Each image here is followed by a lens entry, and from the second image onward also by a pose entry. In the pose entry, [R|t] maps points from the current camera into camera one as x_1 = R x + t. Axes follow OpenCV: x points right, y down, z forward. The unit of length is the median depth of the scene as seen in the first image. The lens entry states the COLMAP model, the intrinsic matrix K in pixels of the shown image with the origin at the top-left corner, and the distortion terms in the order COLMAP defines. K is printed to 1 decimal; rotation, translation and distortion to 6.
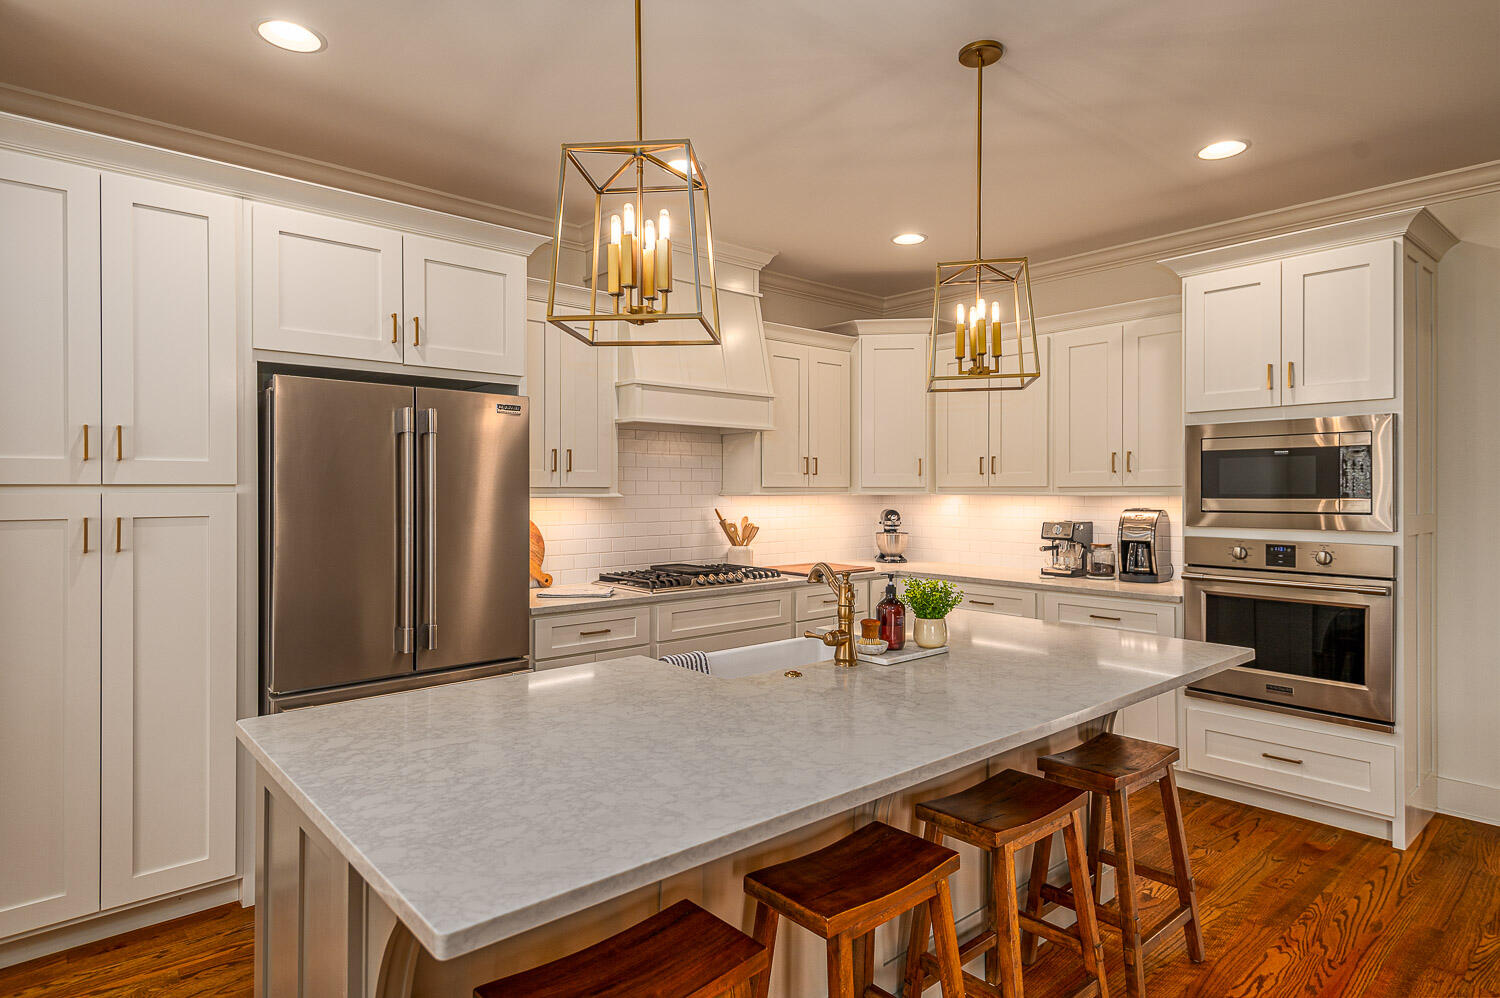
lens RADIAL K [[827.9, 0, 728.5], [0, 827.9, 489.4], [0, 0, 1]] dist [0.041254, -0.012632]
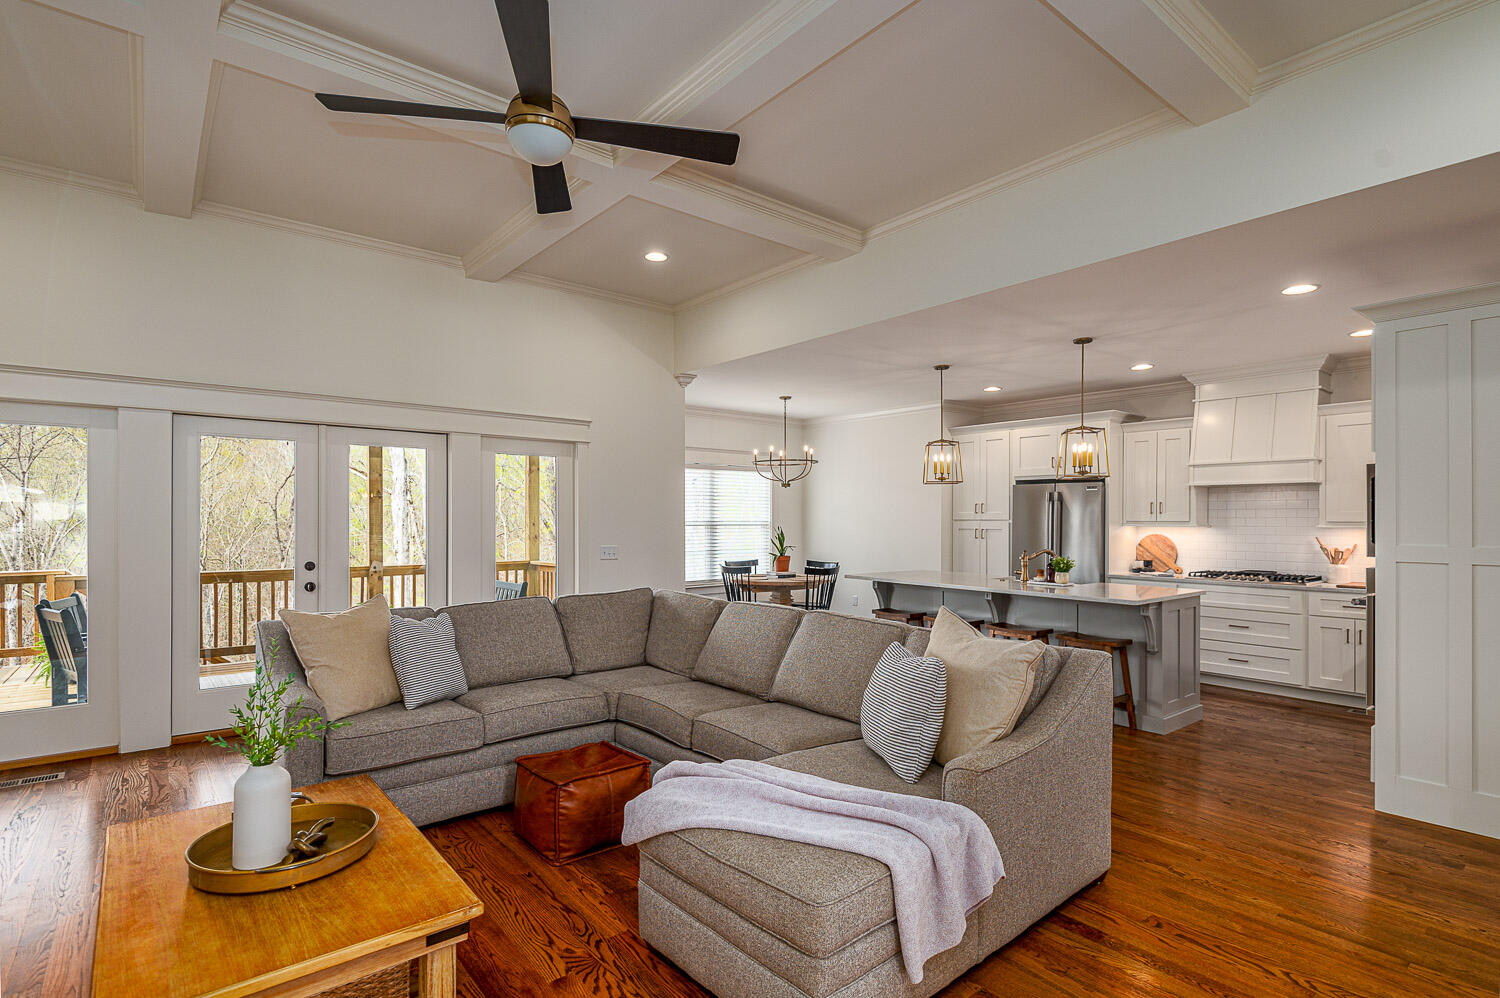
lens RADIAL K [[749.9, 0, 761.3], [0, 749.9, 520.3], [0, 0, 1]] dist [0.018345, -0.001771]
pose [[-0.023871, 0.005663, -0.999699, 1.484323], [-0.004027, 0.999975, 0.005760, -0.010634], [0.999707, 0.004164, -0.023847, 0.077286]]
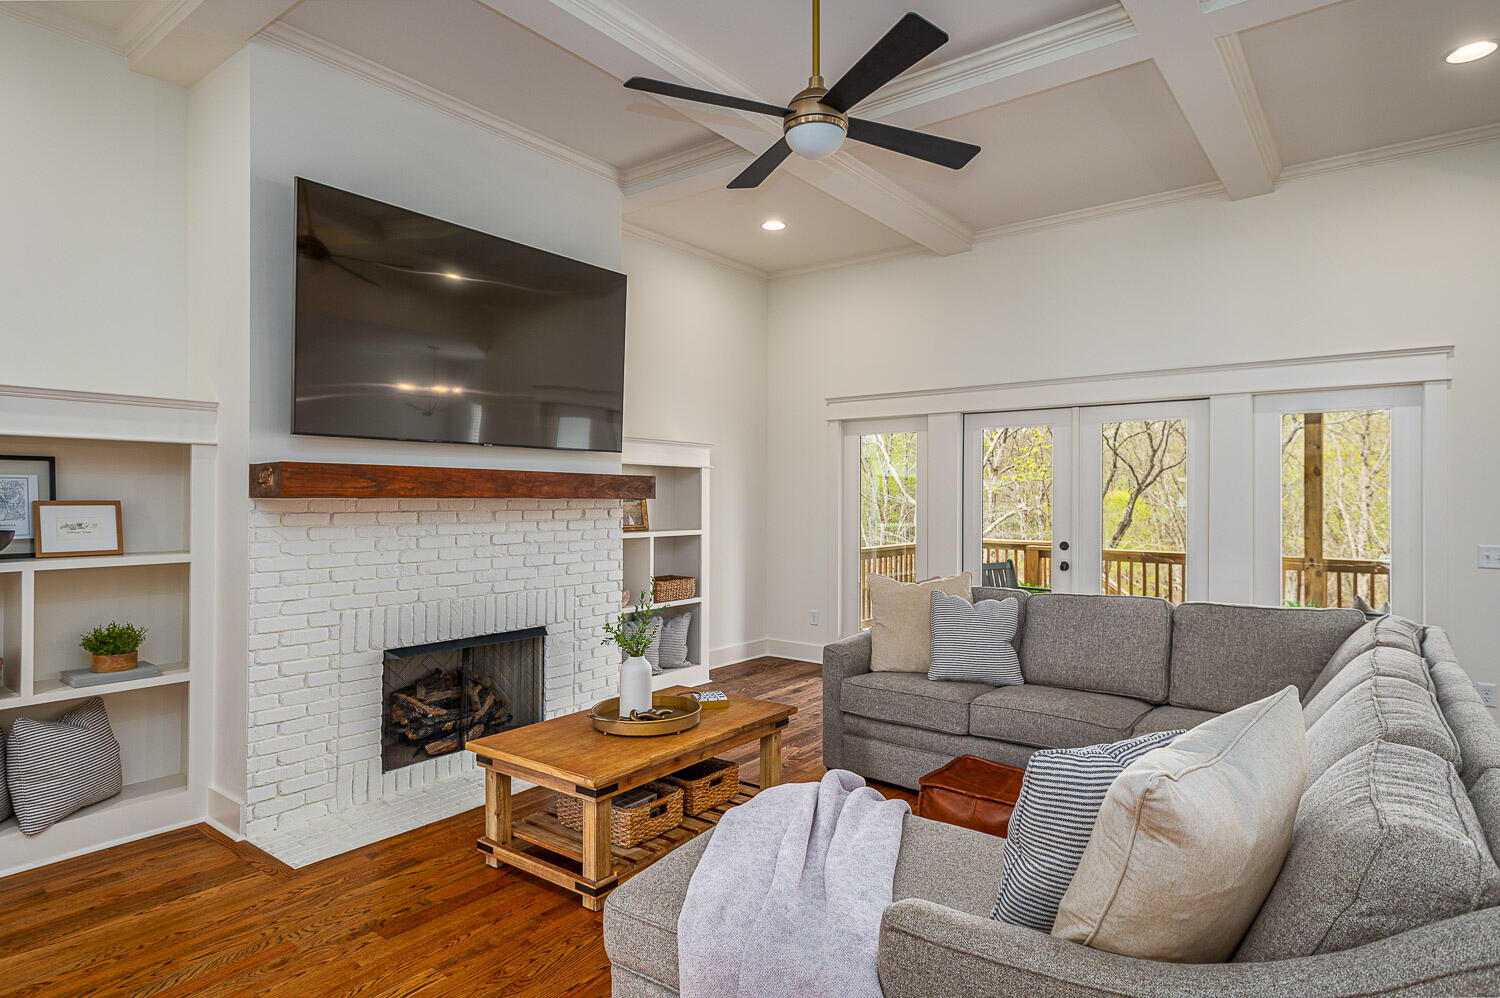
lens RADIAL K [[827.9, 0, 753.7], [0, 827.9, 490.5], [0, 0, 1]] dist [0.041254, -0.012632]
pose [[-0.980940, -0.001544, -0.194306, 1.064882], [-0.000202, 0.999976, -0.006928, -0.008689], [0.194312, -0.006757, -0.980917, 0.563624]]
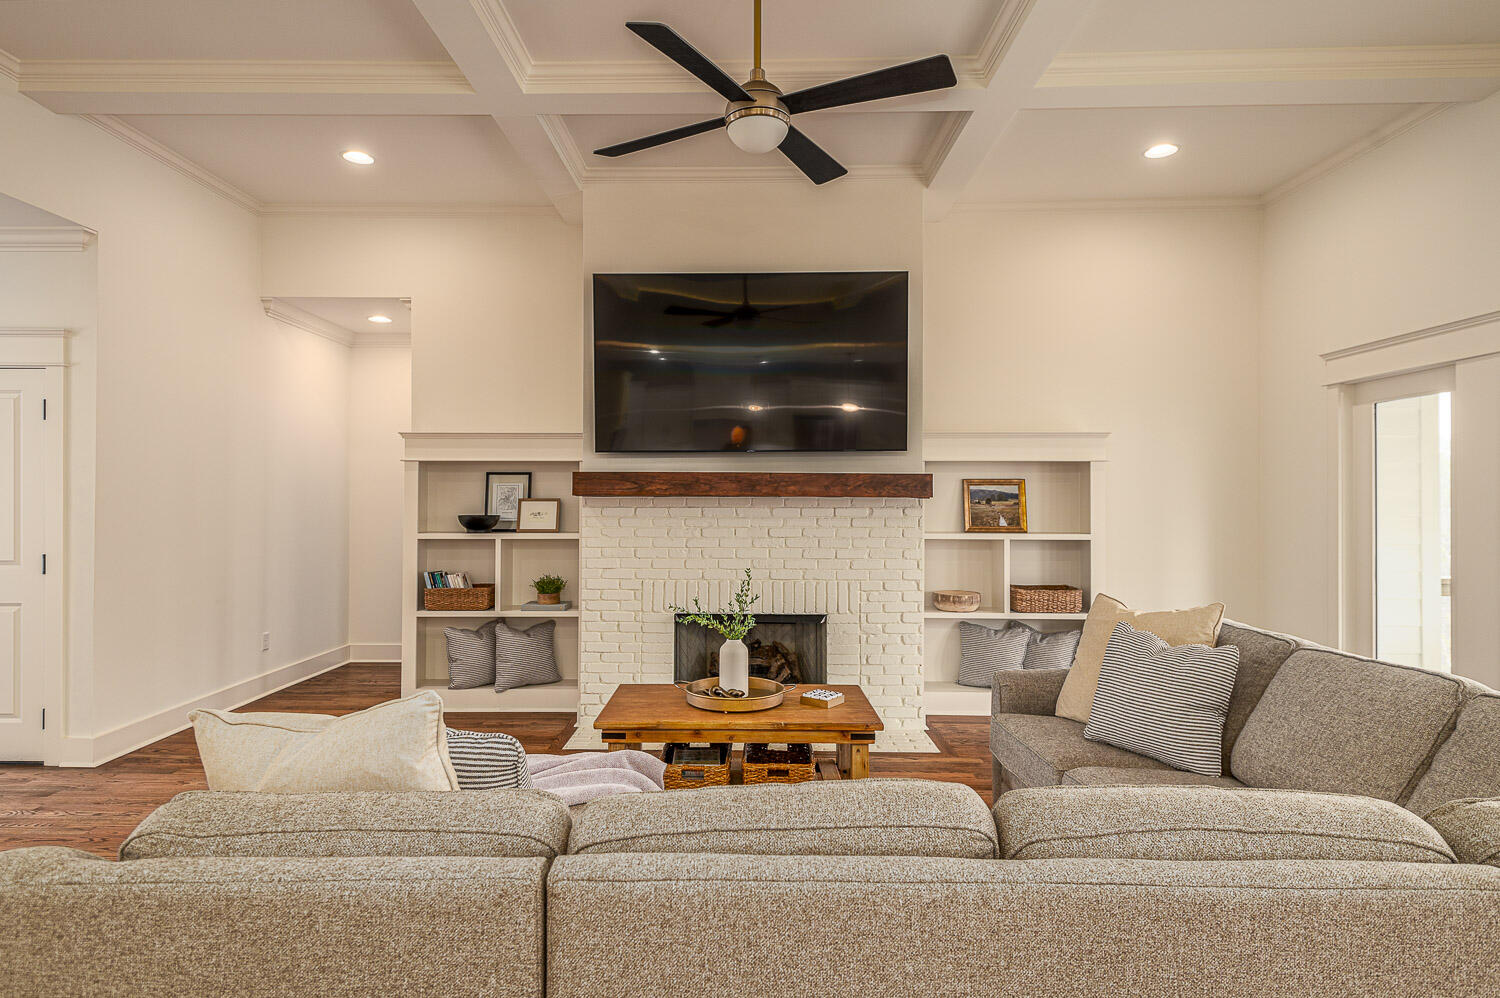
lens RADIAL K [[827.9, 0, 741.5], [0, 827.9, 492.3], [0, 0, 1]] dist [0.041254, -0.012632]
pose [[-0.742724, 0.006174, 0.669569, 0.431554], [0.001320, 0.999969, -0.007757, -0.003487], [-0.669596, -0.004877, -0.742709, 0.399735]]
